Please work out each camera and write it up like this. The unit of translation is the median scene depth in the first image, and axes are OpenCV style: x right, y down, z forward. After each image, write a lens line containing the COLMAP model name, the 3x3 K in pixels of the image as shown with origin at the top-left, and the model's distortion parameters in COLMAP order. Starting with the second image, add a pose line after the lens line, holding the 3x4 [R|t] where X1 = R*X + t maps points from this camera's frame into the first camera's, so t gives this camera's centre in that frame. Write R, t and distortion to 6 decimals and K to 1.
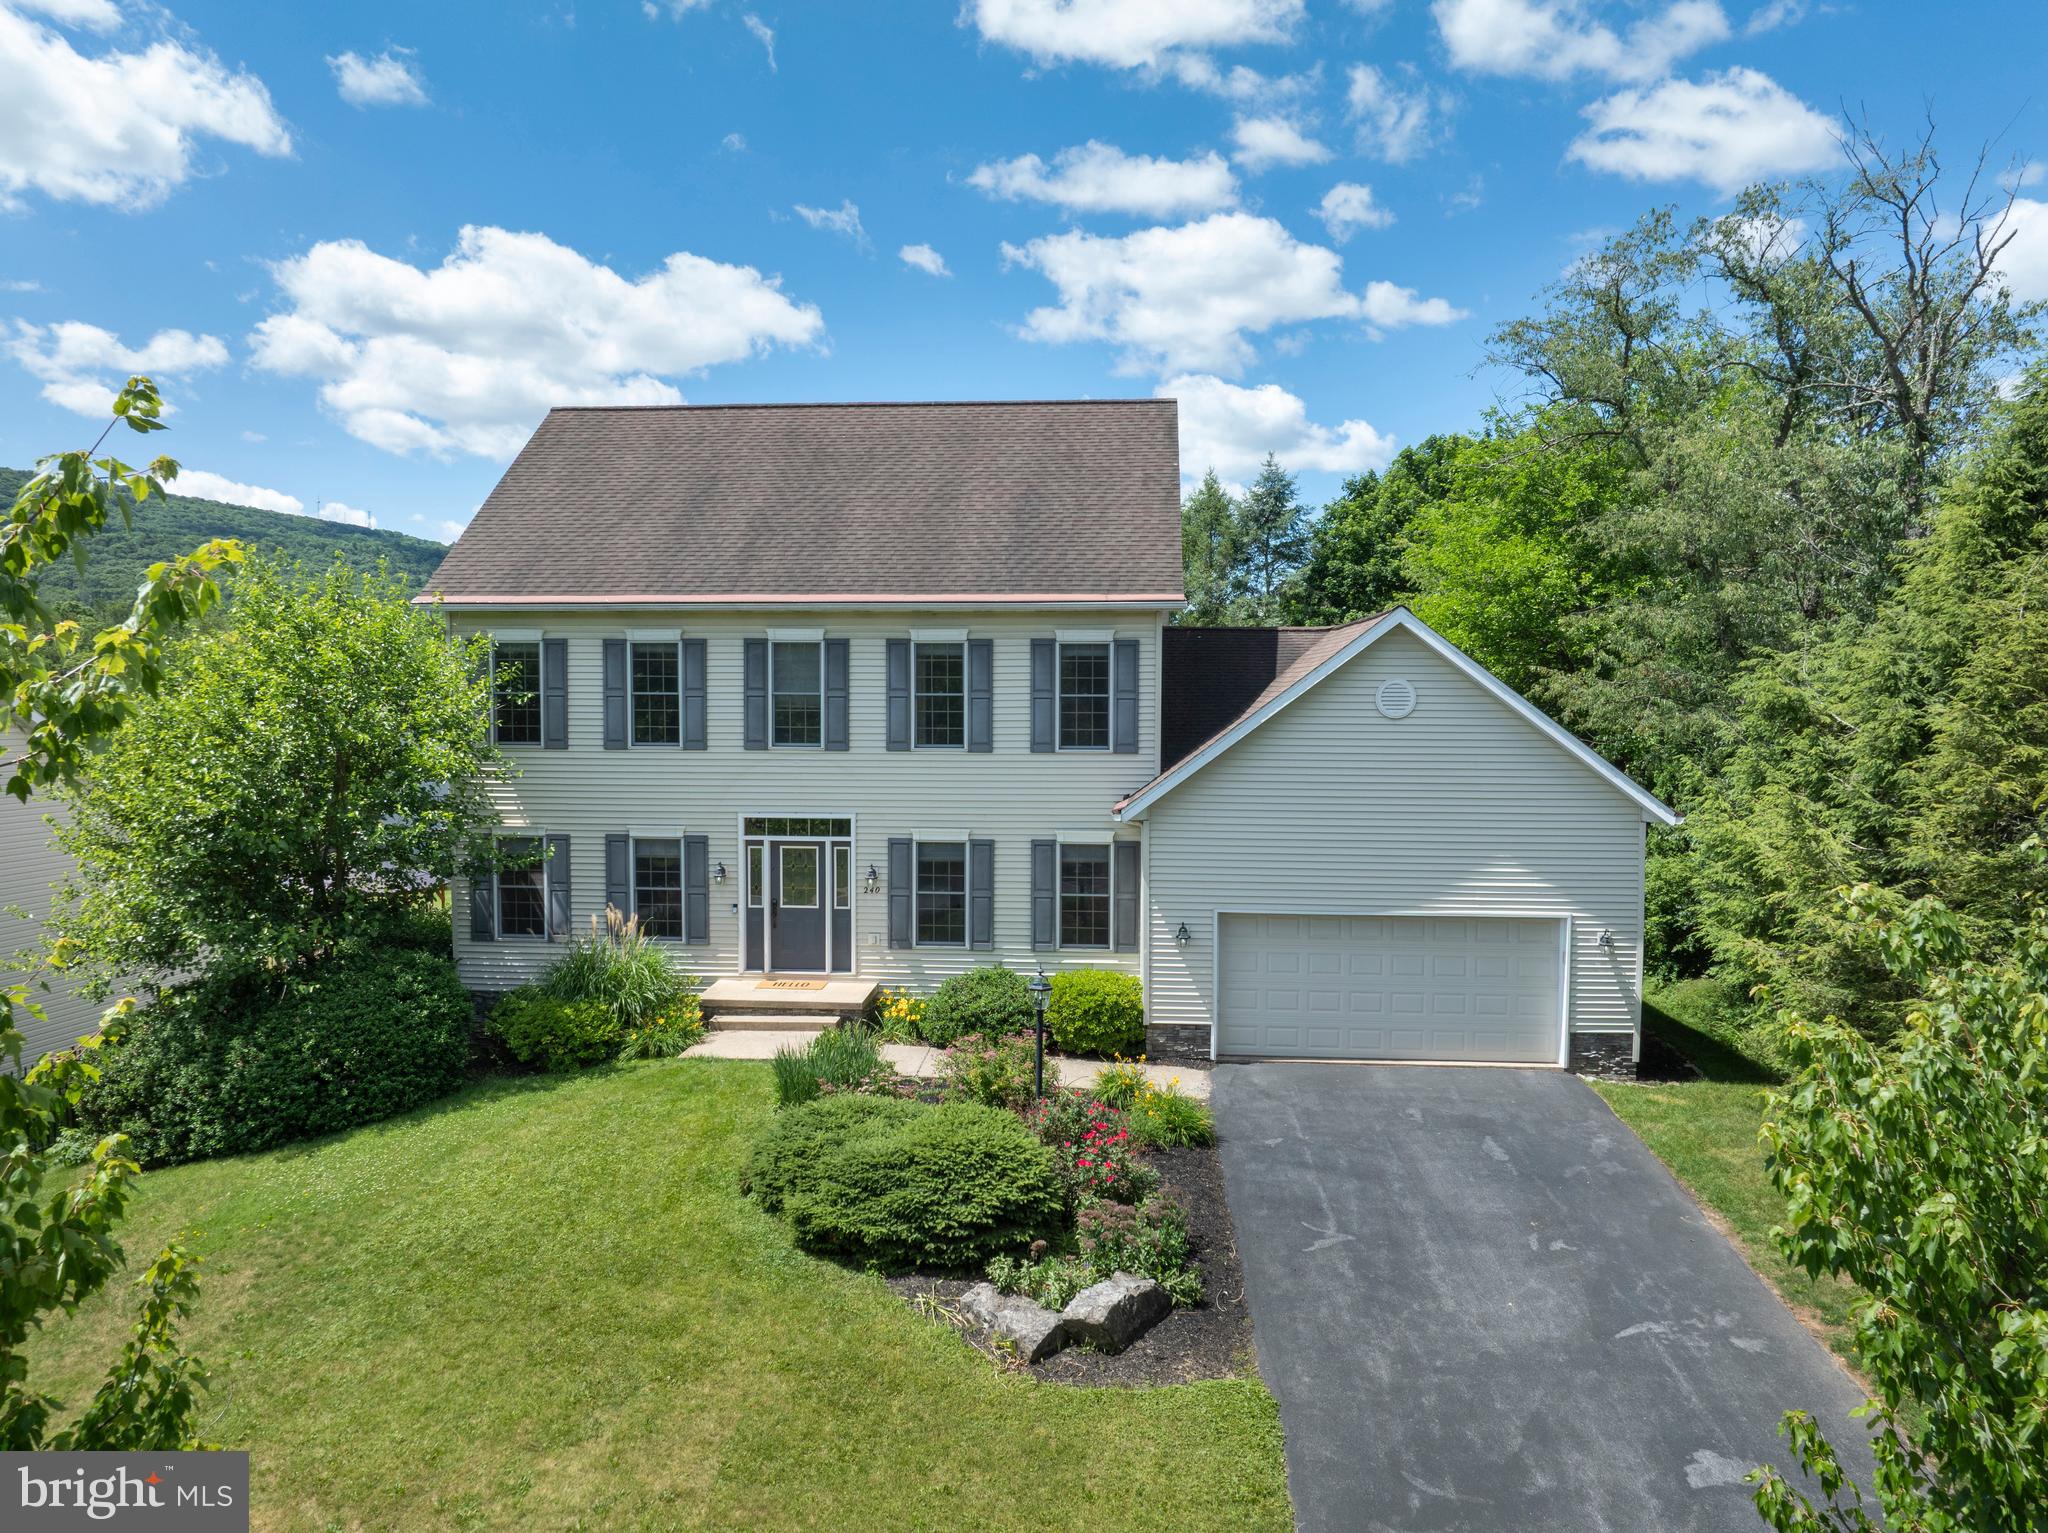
lens RADIAL K [[1440.5, 0, 1030.9], [0, 1440.5, 761.3], [0, 0, 1]] dist [-0.049284, 0.018198]
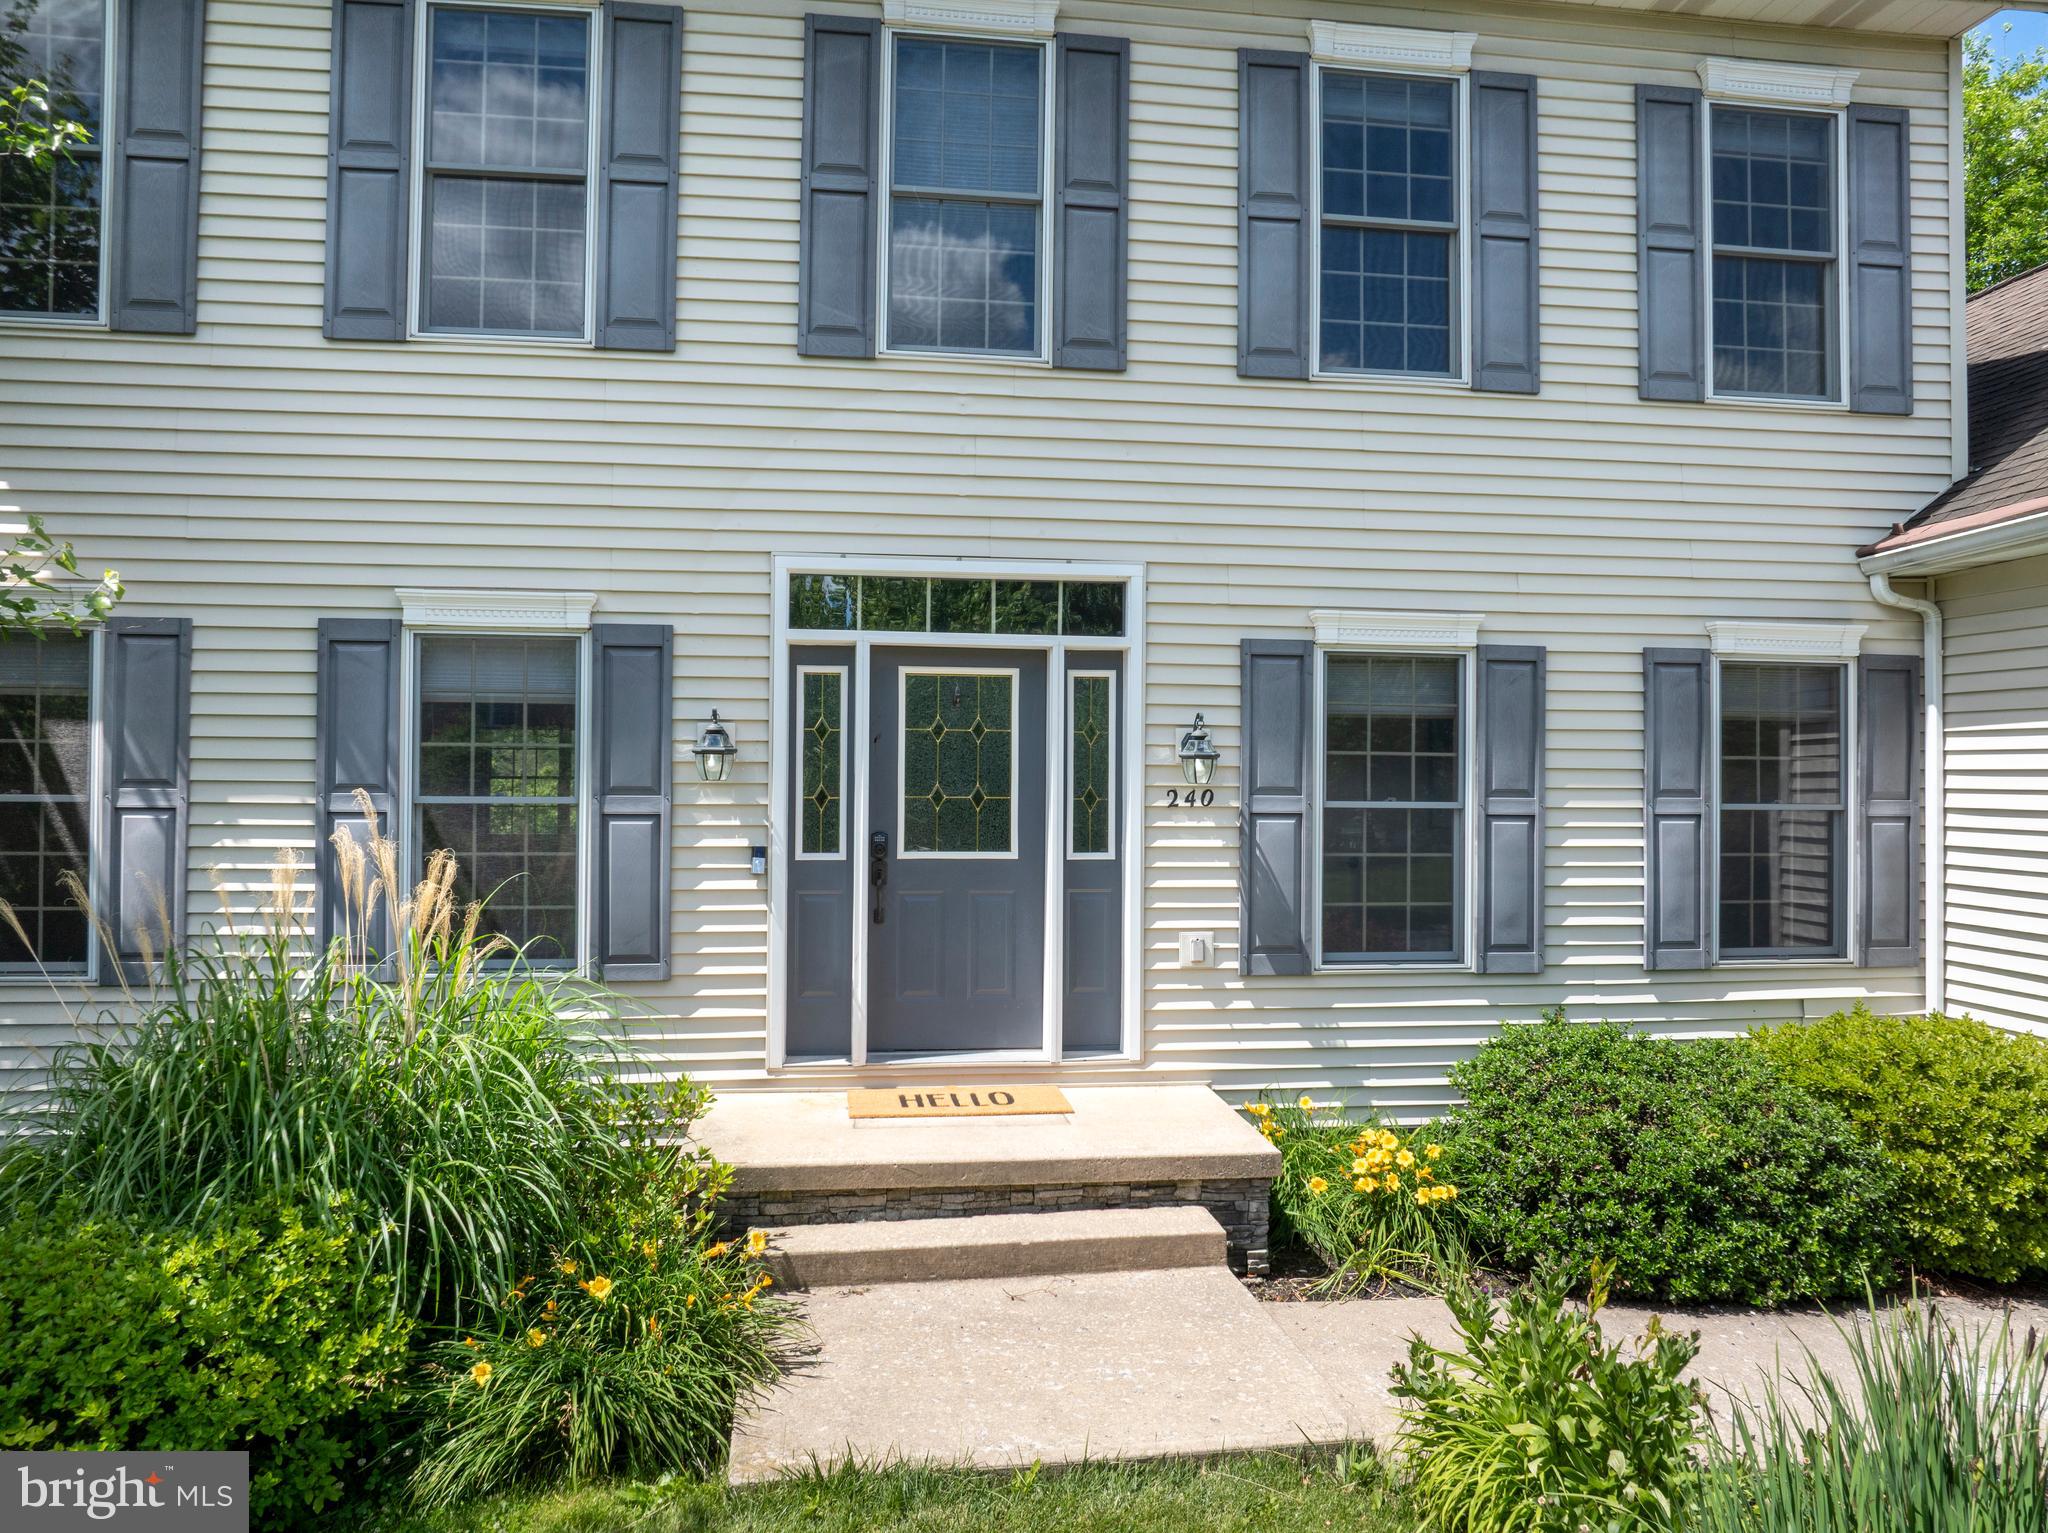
lens RADIAL K [[1440.5, 0, 1018.9], [0, 1440.5, 769.9], [0, 0, 1]] dist [-0.049284, 0.018198]
pose [[0.978021, 0.006545, 0.208406, -0.219325], [0.006655, 0.998018, -0.062574, 0.104255], [-0.208402, 0.062586, 0.976039, 0.693833]]
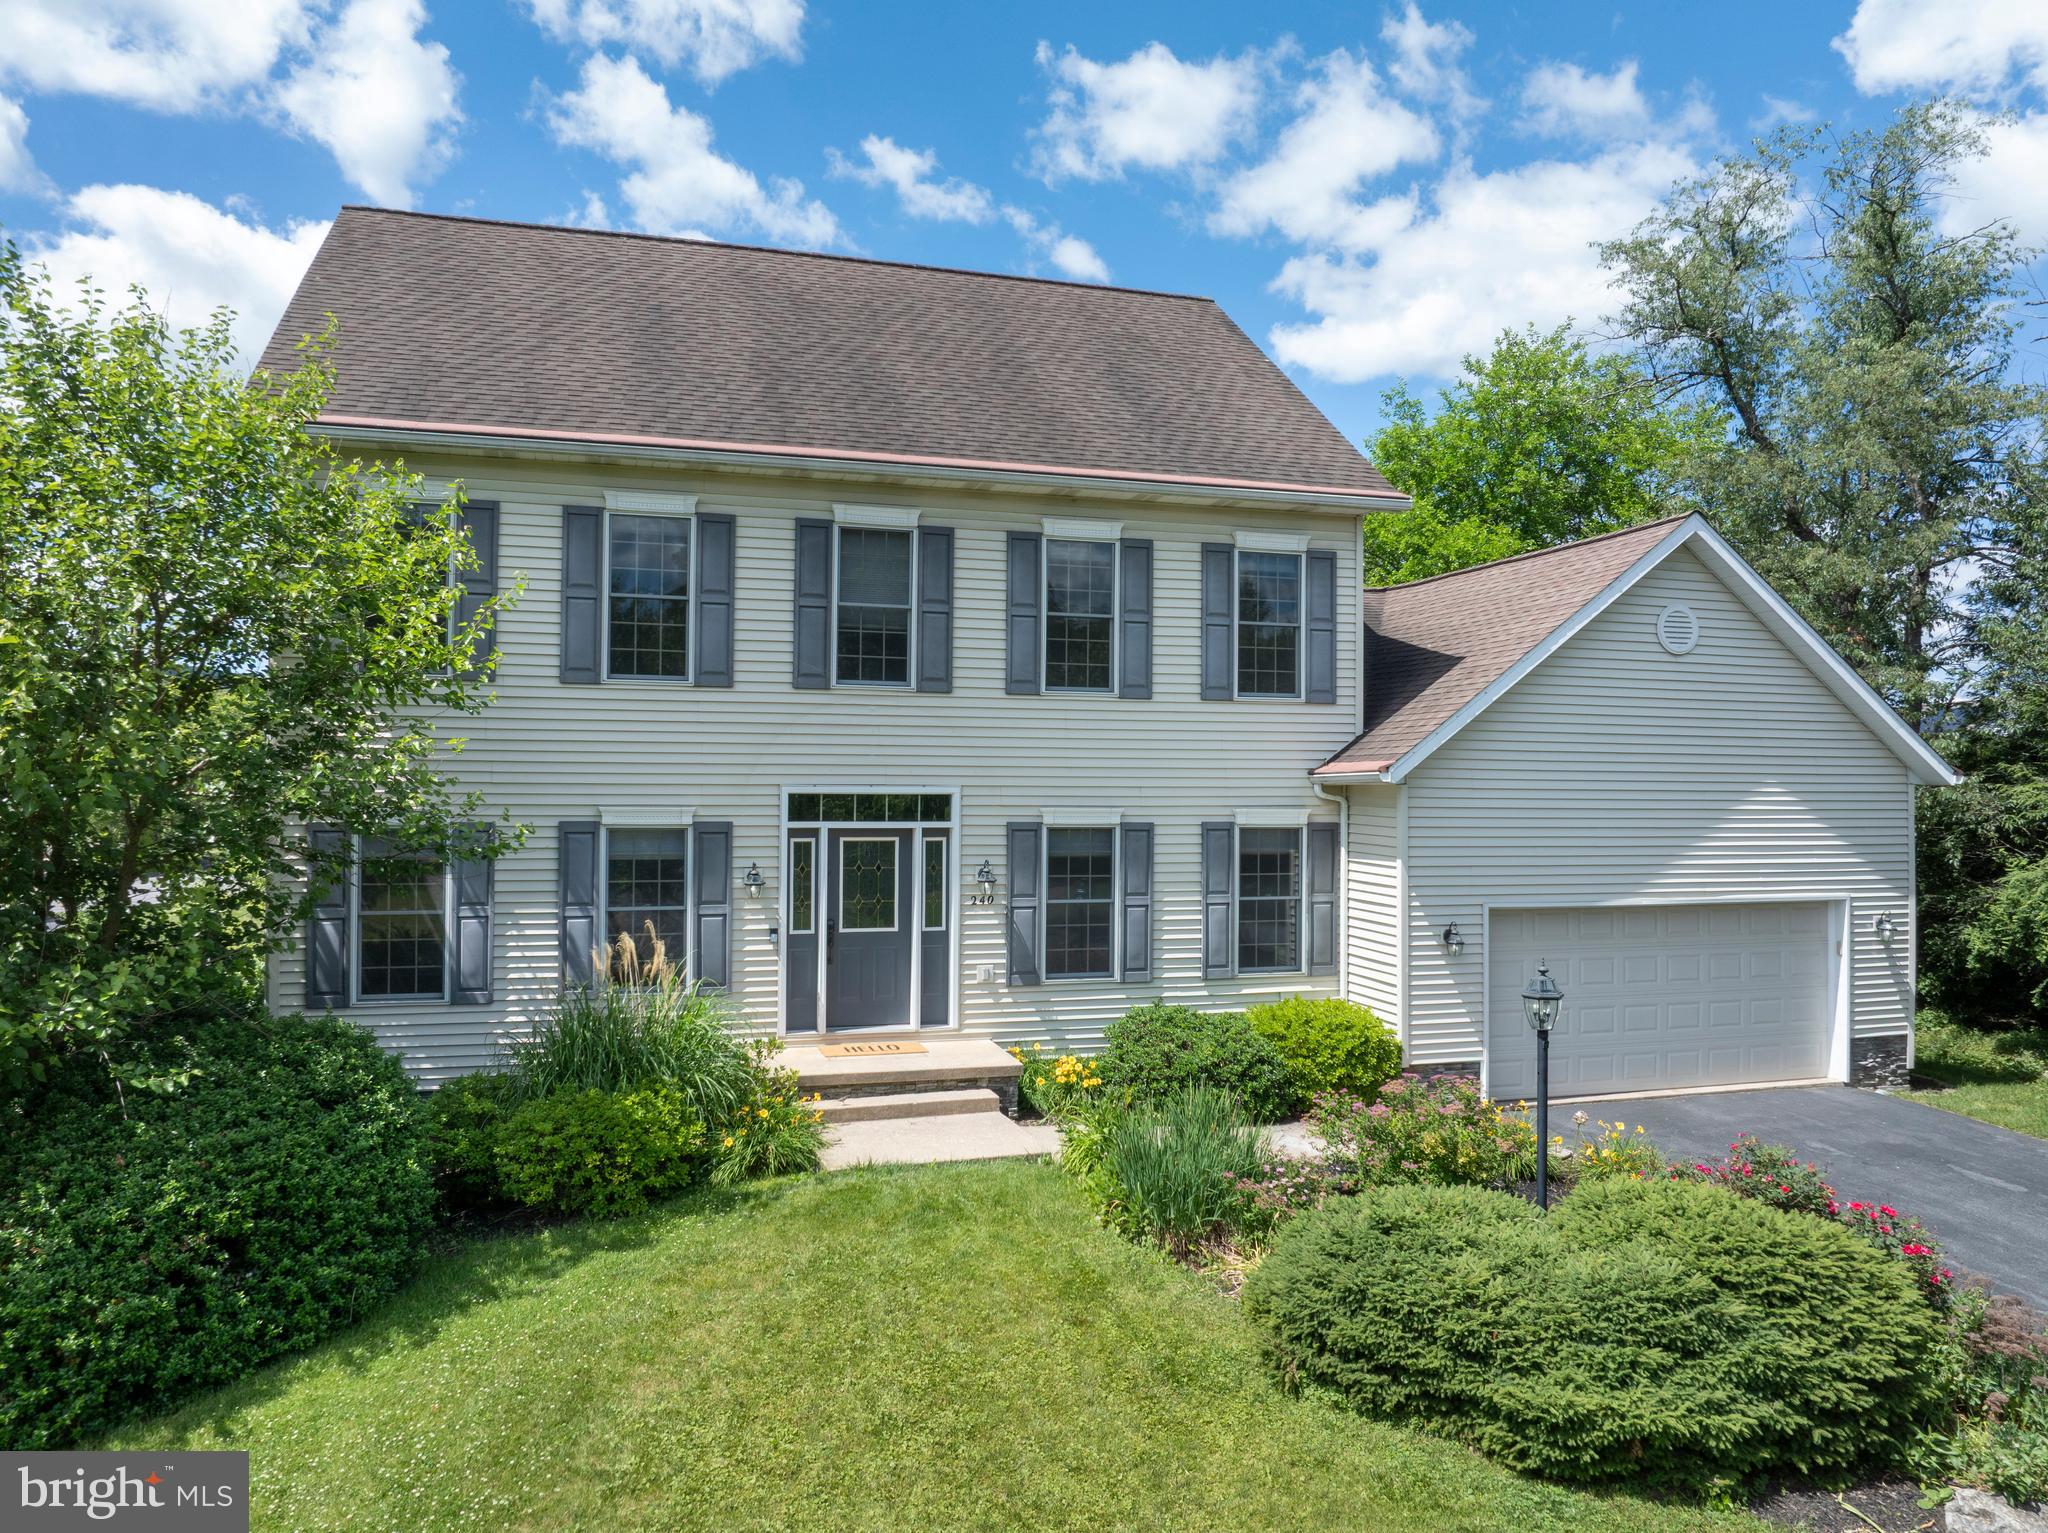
lens RADIAL K [[1440.5, 0, 1023.1], [0, 1440.5, 768.1], [0, 0, 1]] dist [-0.049284, 0.018198]
pose [[0.932802, 0.007933, 0.360302, -0.339513], [0.014545, 0.998114, -0.059632, 0.068784], [-0.360096, 0.060865, 0.930928, 0.364391]]
